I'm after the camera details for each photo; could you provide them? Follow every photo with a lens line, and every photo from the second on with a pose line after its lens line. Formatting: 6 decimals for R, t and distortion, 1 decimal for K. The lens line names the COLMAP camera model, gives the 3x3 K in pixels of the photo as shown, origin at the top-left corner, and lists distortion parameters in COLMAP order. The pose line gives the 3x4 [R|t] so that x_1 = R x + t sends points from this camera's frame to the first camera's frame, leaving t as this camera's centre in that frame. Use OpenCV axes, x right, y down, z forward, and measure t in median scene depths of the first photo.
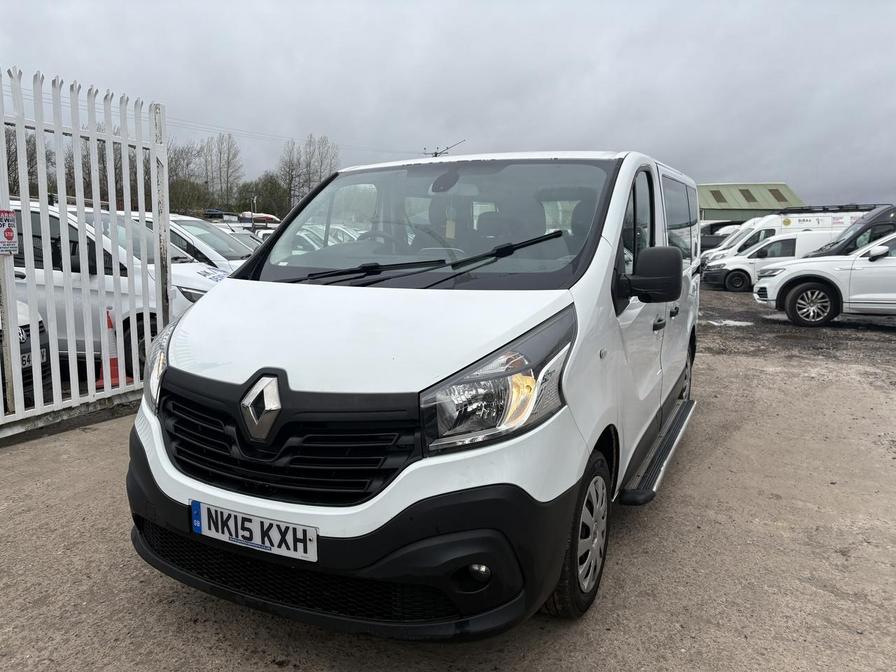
lens RADIAL K [[664.9, 0, 445.7], [0, 664.9, 334.7], [0, 0, 1]] dist [0.036594, -0.035887]
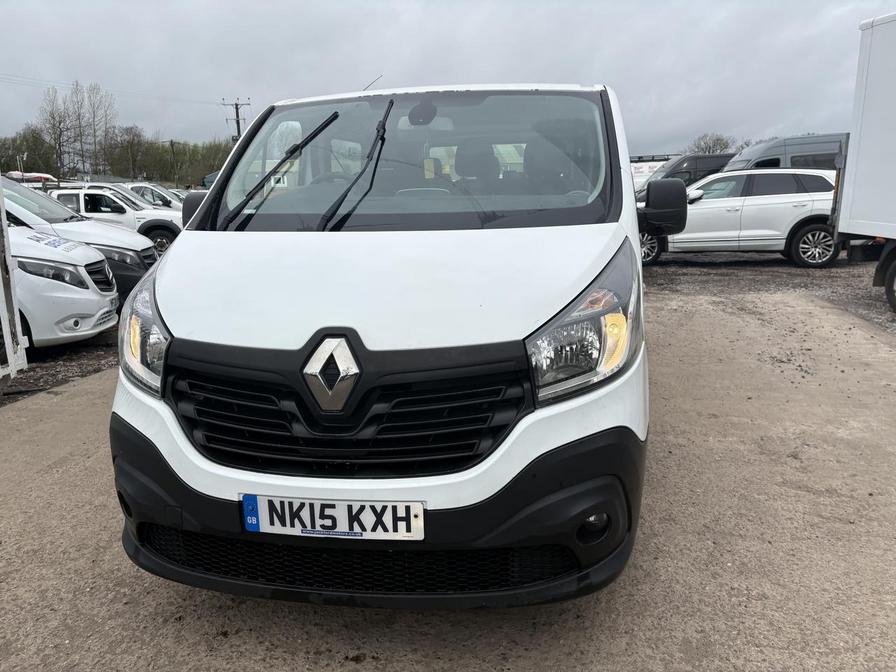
lens RADIAL K [[664.9, 0, 445.9], [0, 664.9, 344.3], [0, 0, 1]] dist [0.036594, -0.035887]
pose [[0.957626, -0.087268, 0.274477, -0.336622], [0.066616, 0.994262, 0.083701, 0.009774], [-0.280206, -0.061869, 0.957944, 0.142037]]
